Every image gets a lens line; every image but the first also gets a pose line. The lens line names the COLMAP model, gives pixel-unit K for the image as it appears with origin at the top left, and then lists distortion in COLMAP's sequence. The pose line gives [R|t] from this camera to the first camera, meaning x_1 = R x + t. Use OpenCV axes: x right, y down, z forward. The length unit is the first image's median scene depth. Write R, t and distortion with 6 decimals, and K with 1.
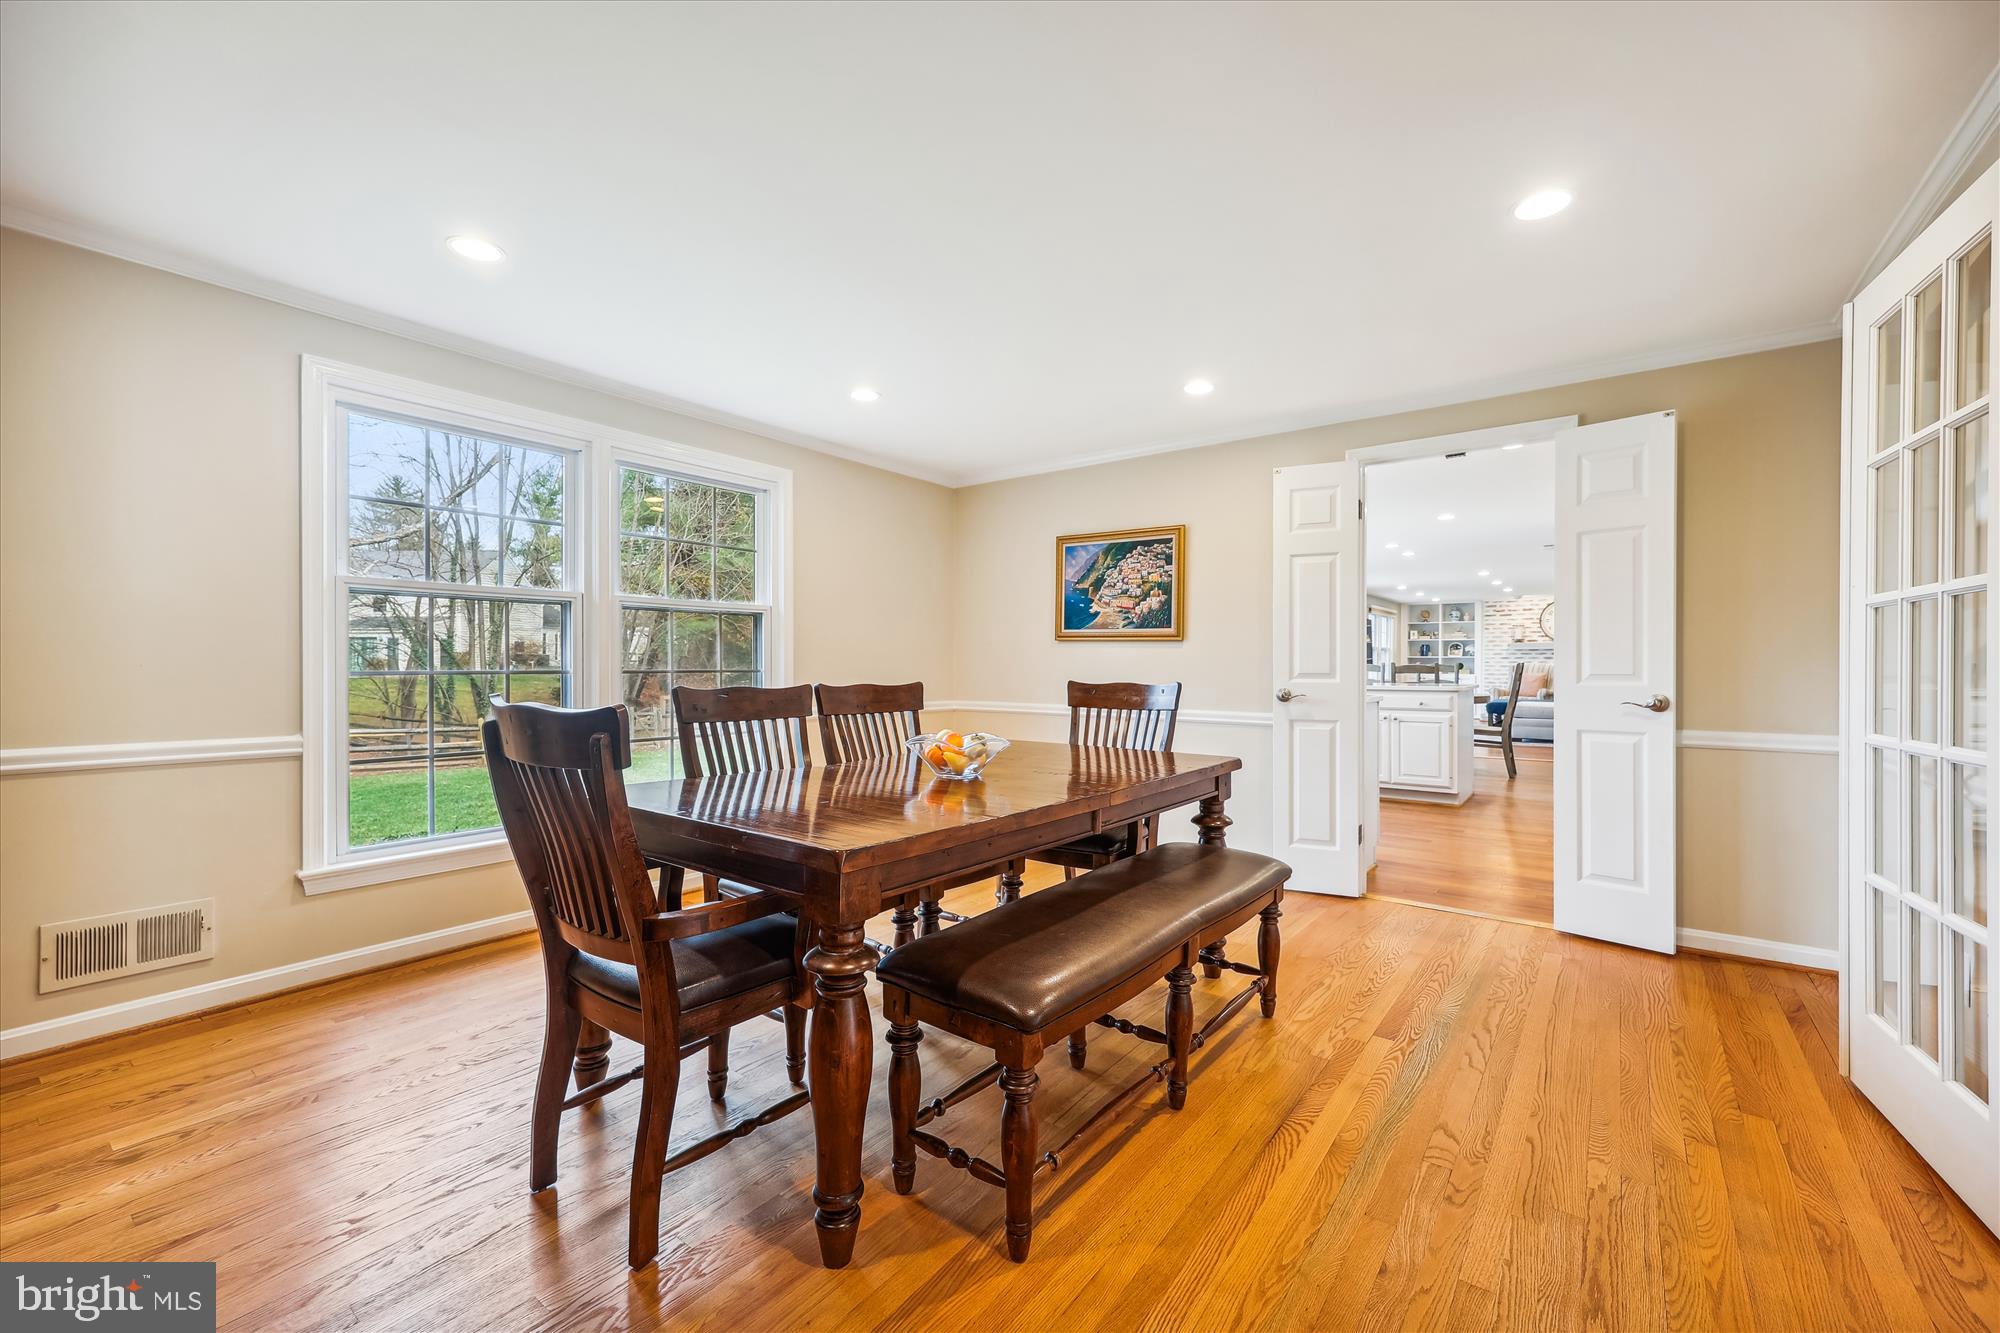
lens RADIAL K [[805.1, 0, 1007.9], [0, 805.1, 670.9], [0, 0, 1]] dist [0.002548, 0.000322]
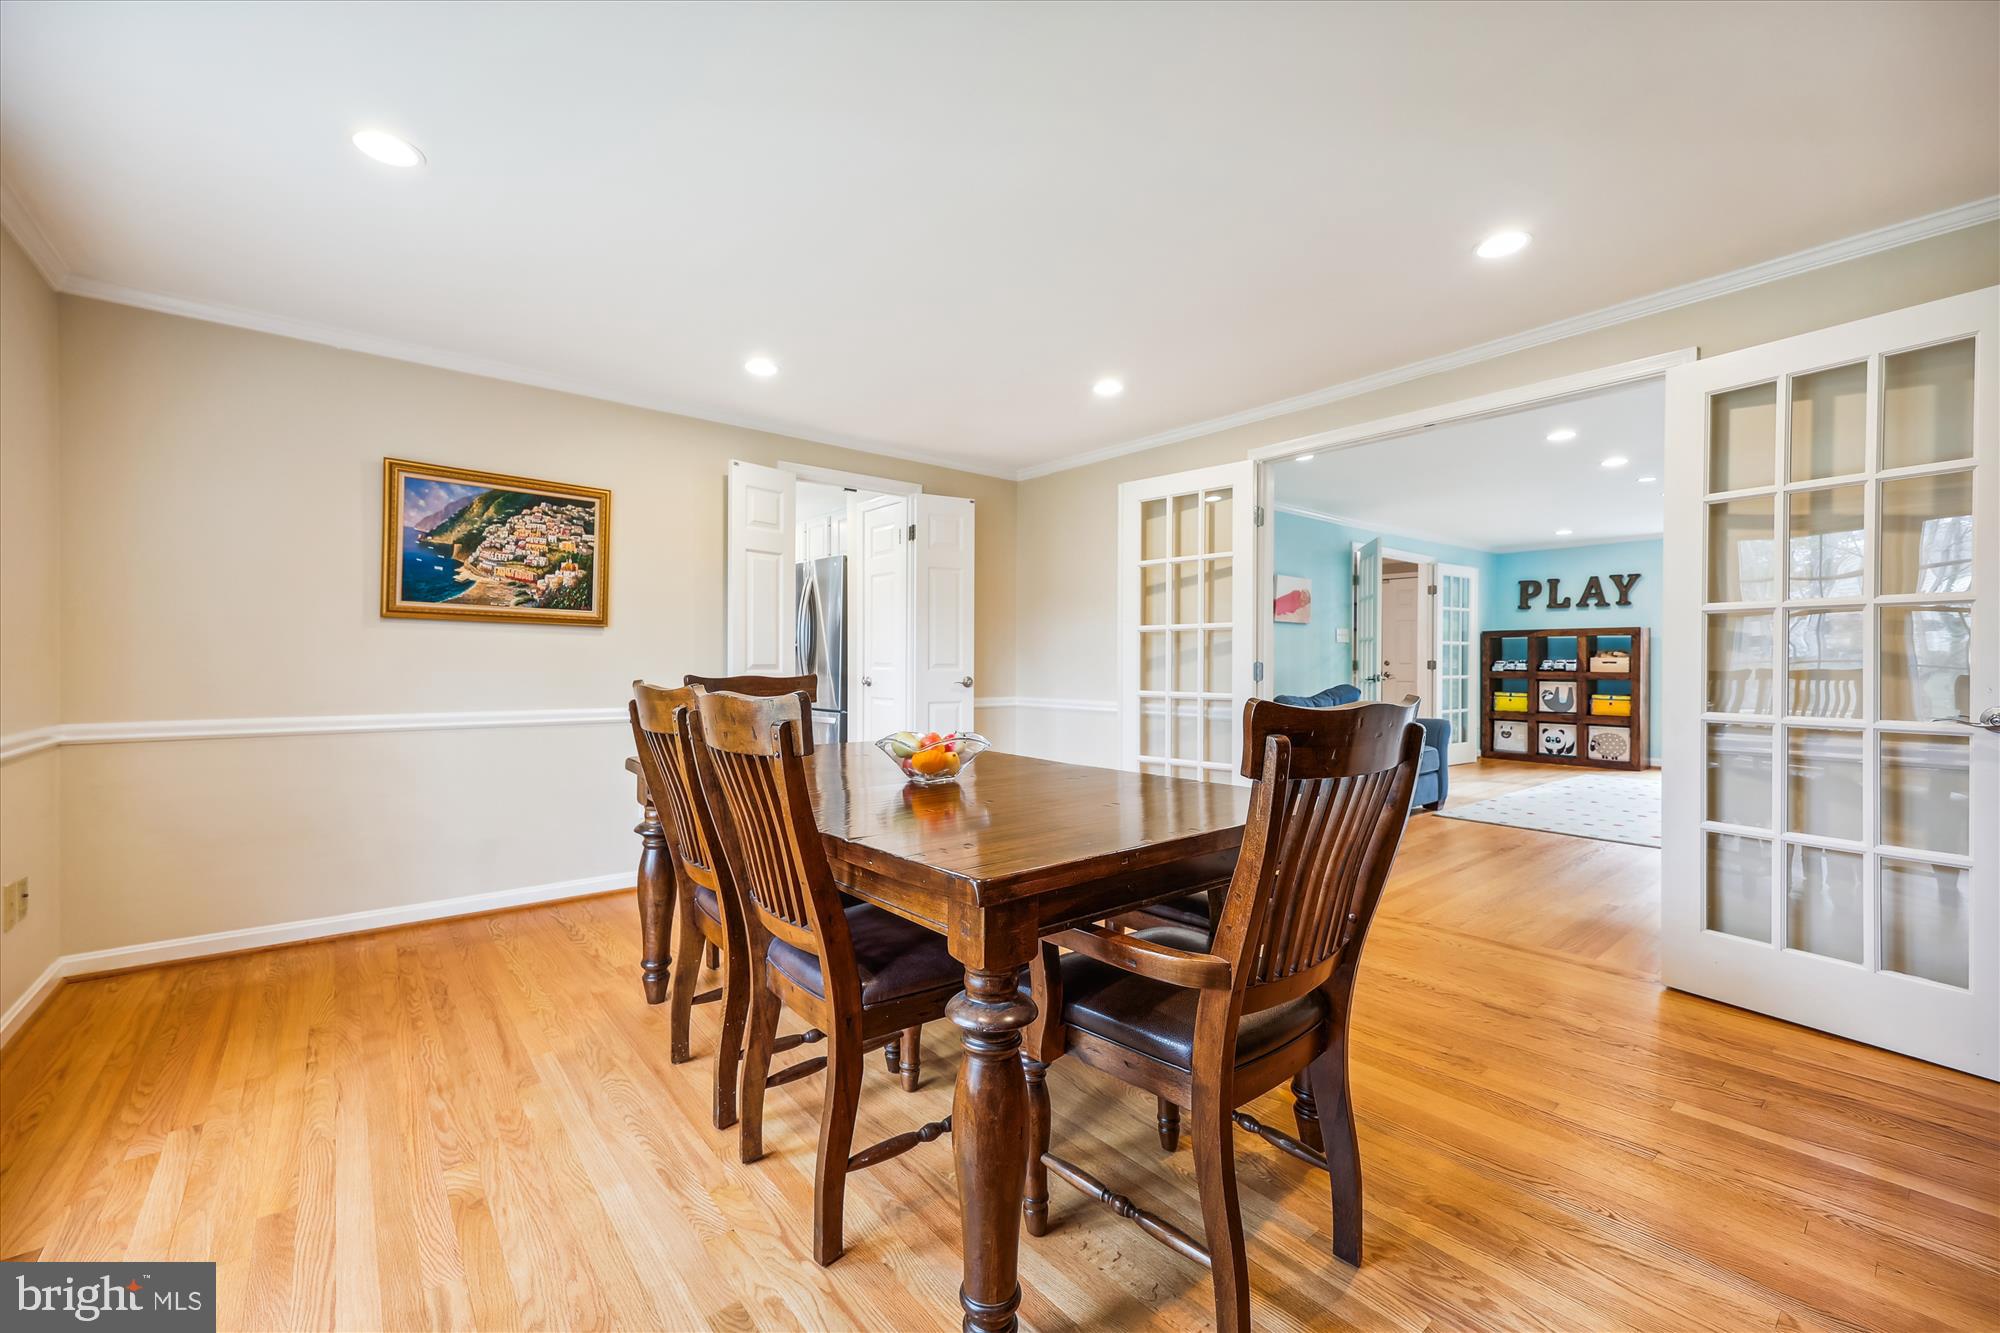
lens RADIAL K [[805.1, 0, 1010.9], [0, 805.1, 658.7], [0, 0, 1]] dist [0.002548, 0.000322]
pose [[0.217686, -0.003307, 0.976013, -0.497913], [-0.002043, 0.999991, 0.003844, -0.008070], [-0.976017, -0.002830, 0.217677, 0.388222]]
